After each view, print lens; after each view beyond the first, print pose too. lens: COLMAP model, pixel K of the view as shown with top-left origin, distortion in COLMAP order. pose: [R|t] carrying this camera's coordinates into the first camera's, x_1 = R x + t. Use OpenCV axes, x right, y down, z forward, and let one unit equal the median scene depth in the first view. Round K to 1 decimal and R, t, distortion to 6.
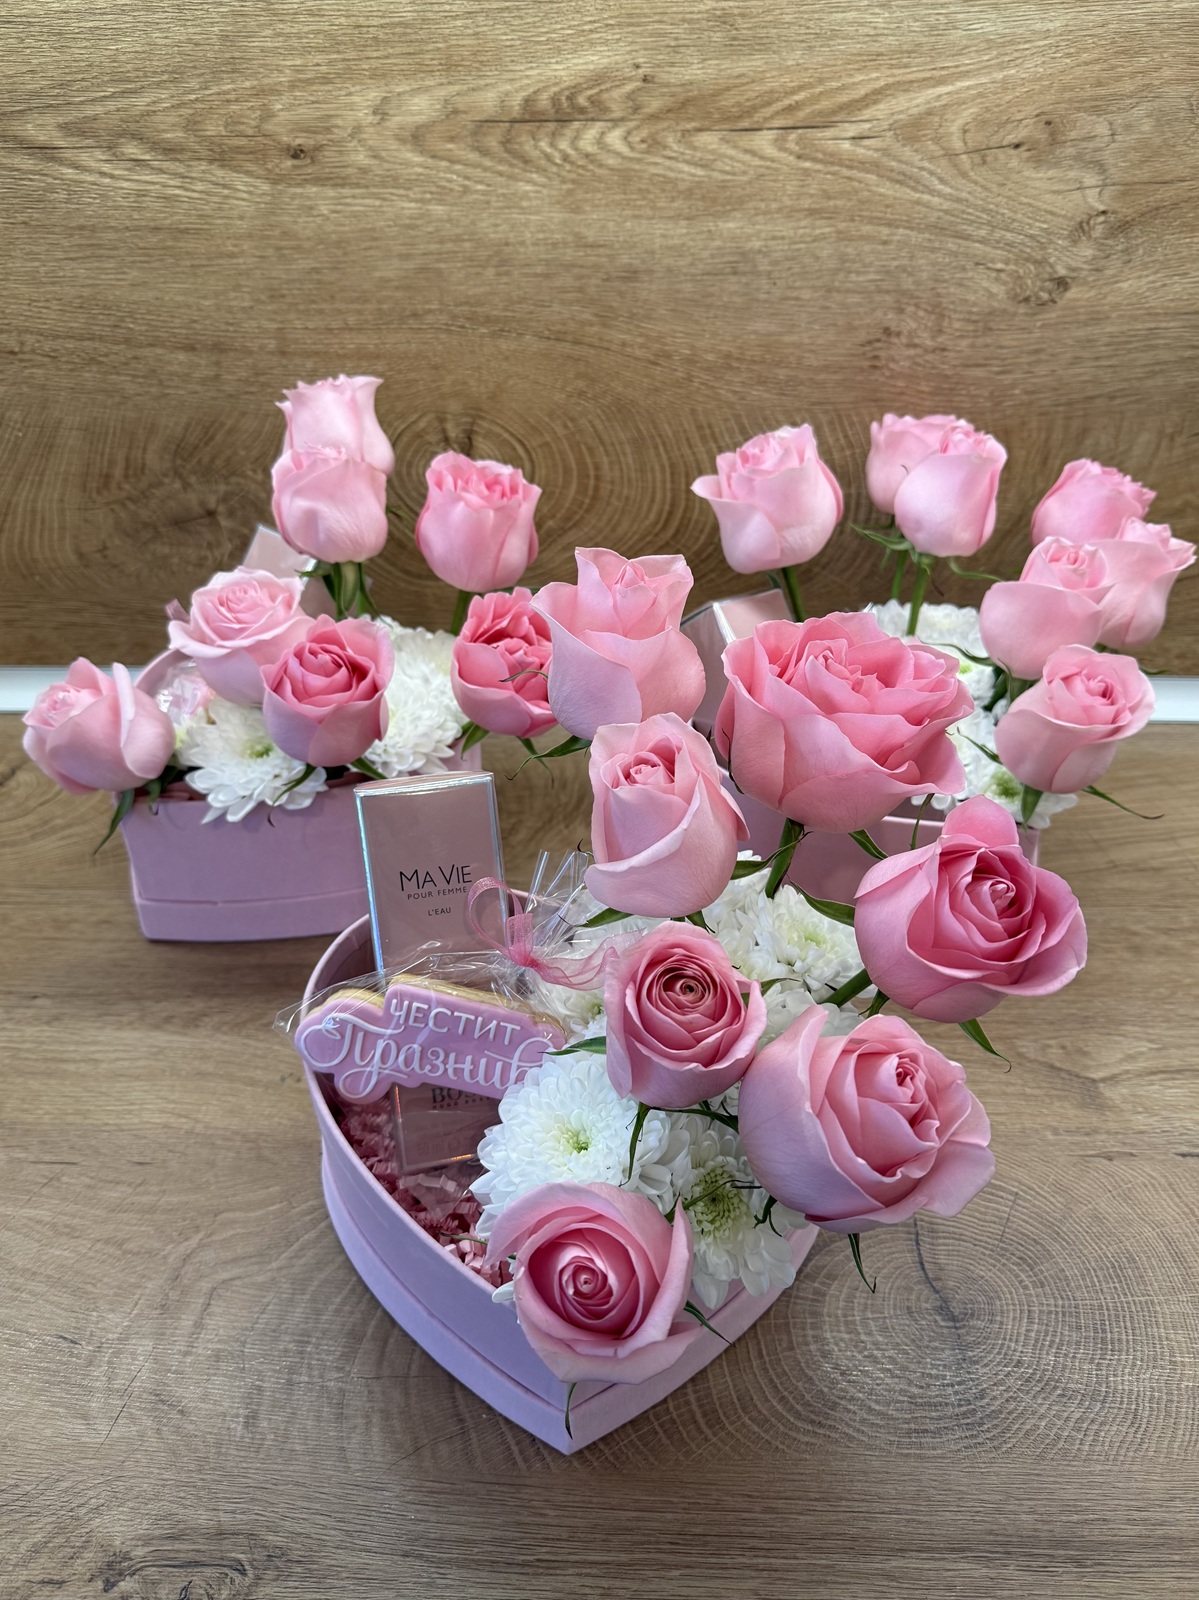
lens RADIAL K [[1239.5, 0, 594.7], [0, 1239.5, 834.4], [0, 0, 1]] dist [-0.029275, 0.002753]
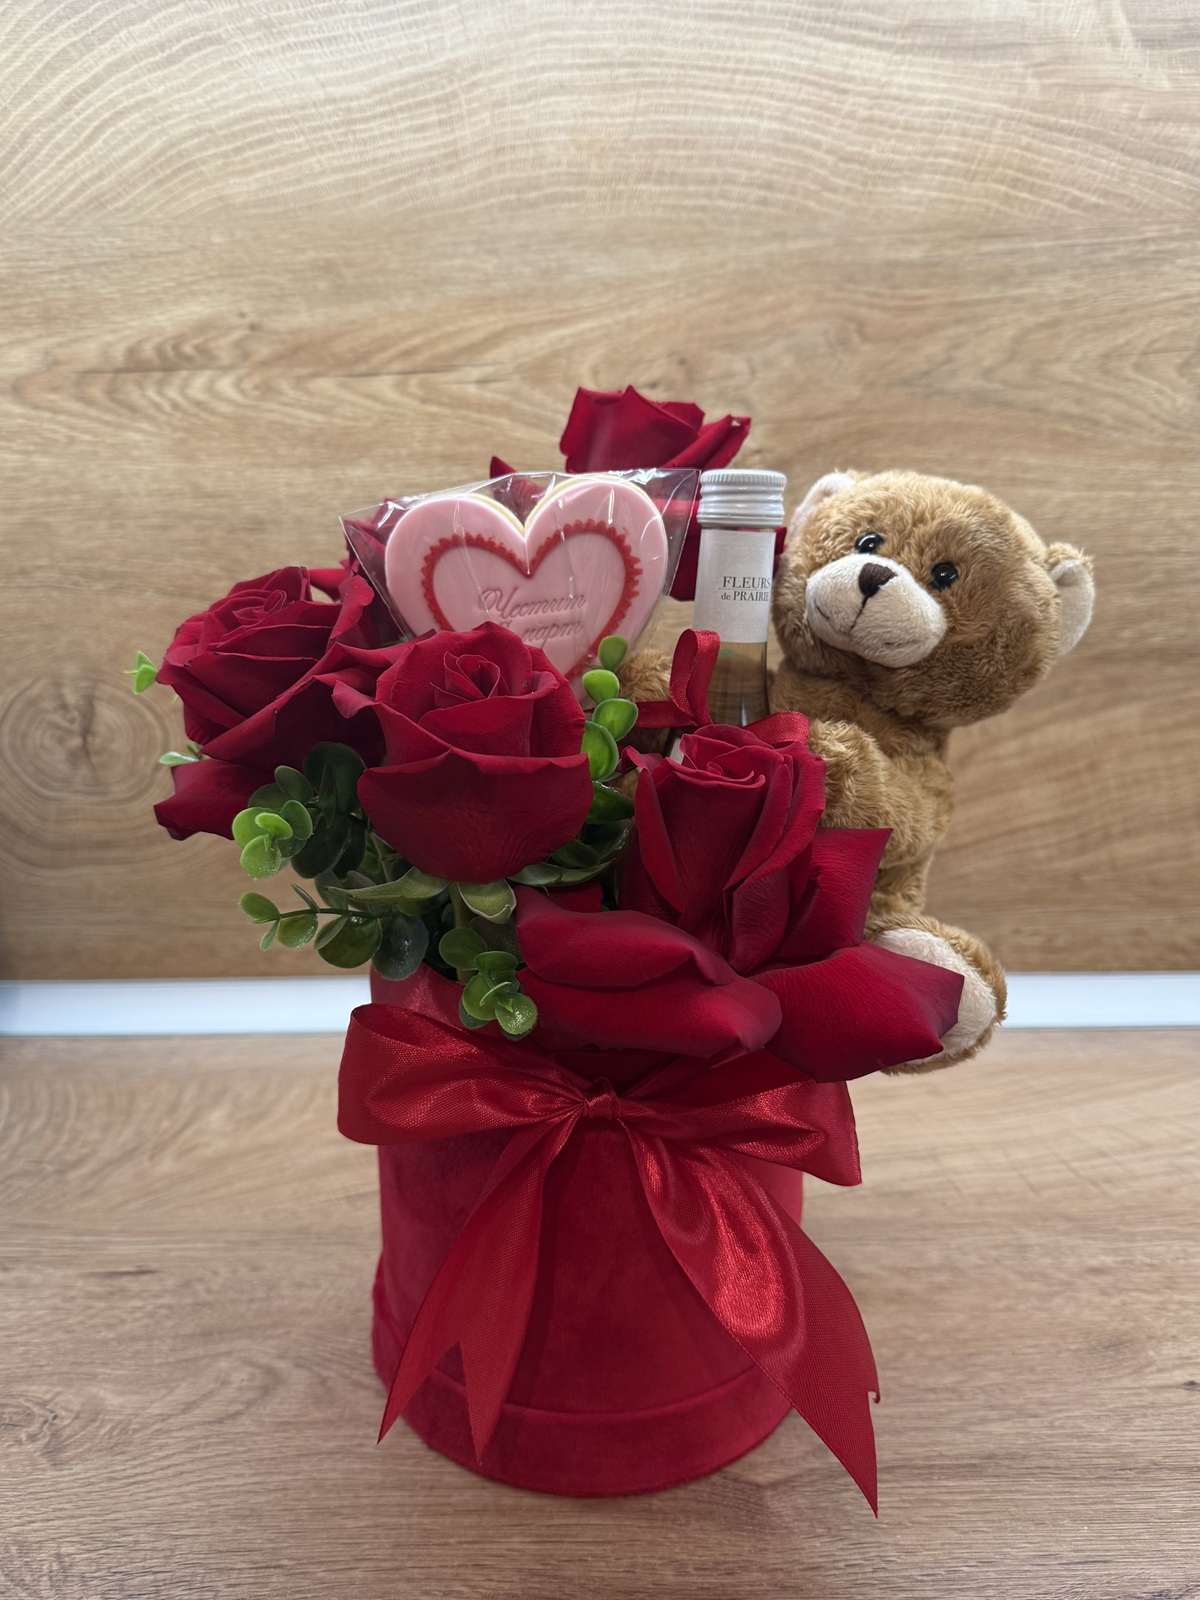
lens RADIAL K [[1239.5, 0, 581.9], [0, 1239.5, 809.4], [0, 0, 1]] dist [-0.029275, 0.002753]
pose [[0.999769, -0.016133, 0.014196, 0.265690], [0.020070, 0.937120, -0.348429, 0.072073], [-0.007682, 0.348634, 0.937228, 0.219271]]
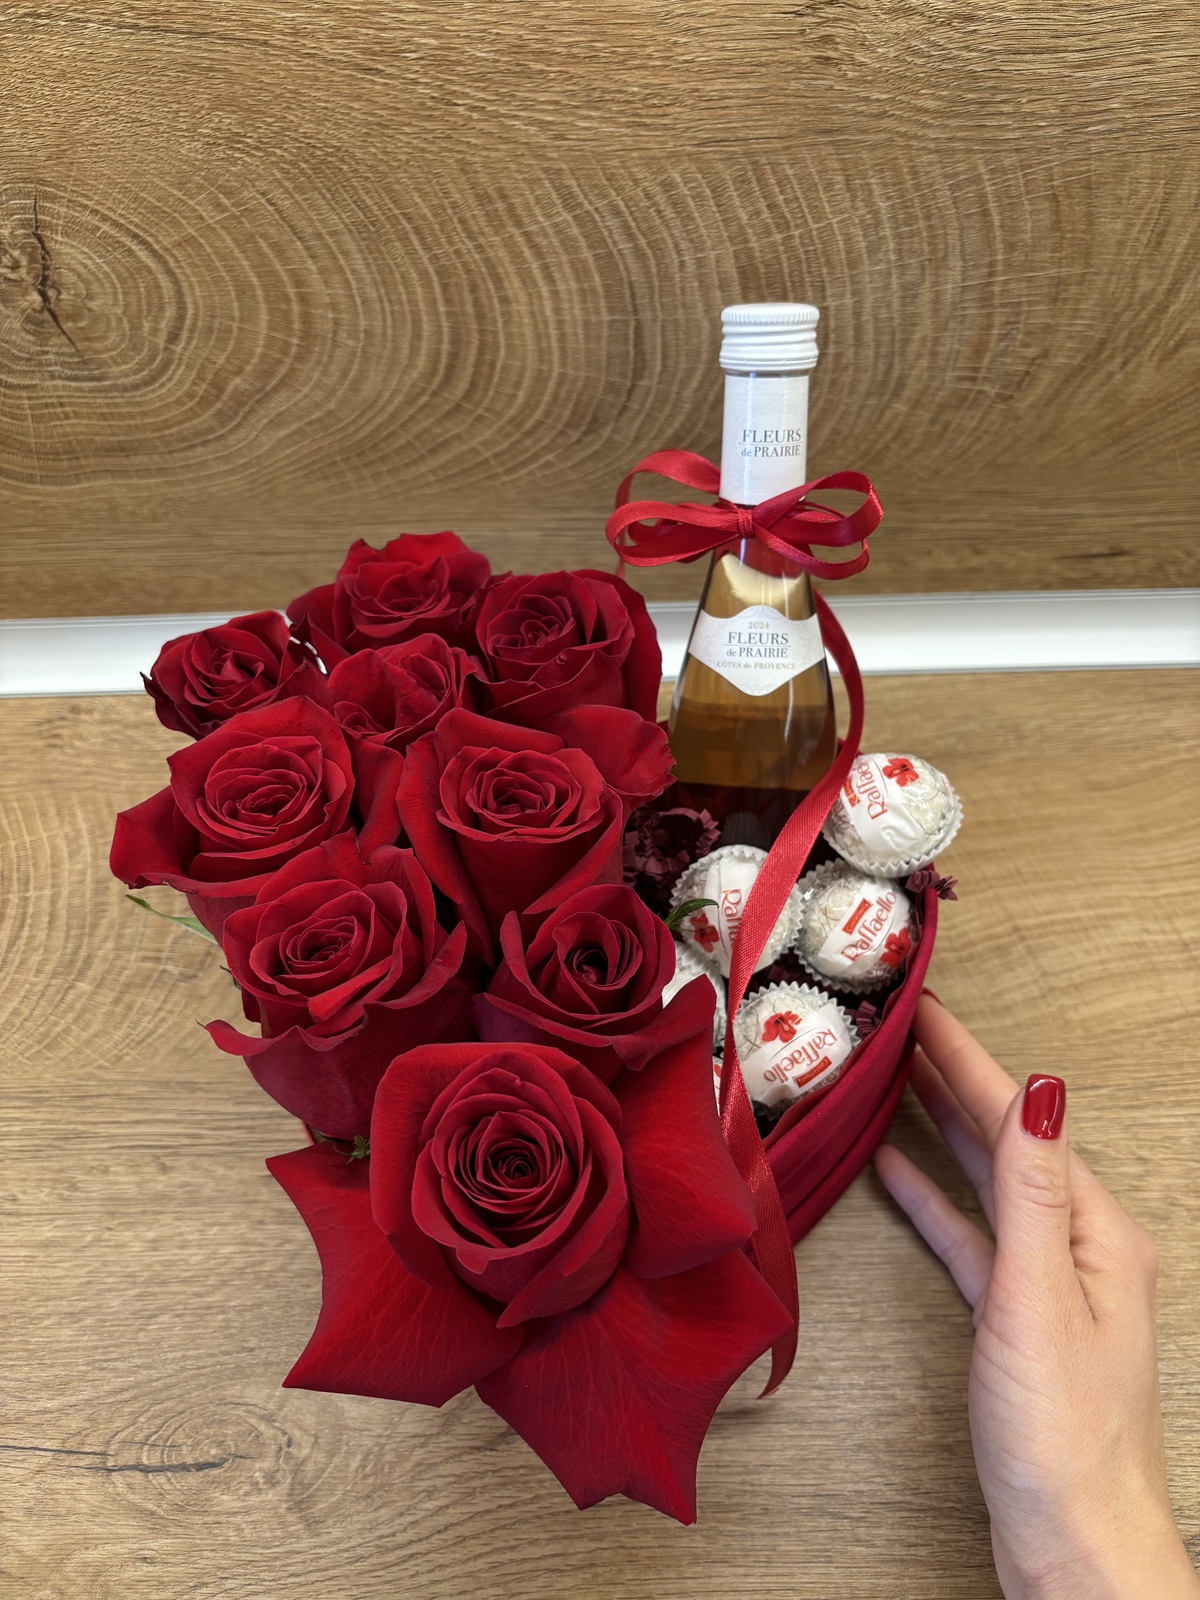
lens RADIAL K [[1240.1, 0, 613.5], [0, 1240.1, 819.6], [0, 0, 1]] dist [0.018877, -0.044976]
pose [[0.999391, -0.034161, -0.007069, 0.149928], [0.034755, 0.957552, 0.286159, -0.256687], [-0.003007, -0.286231, 0.958156, 0.488214]]
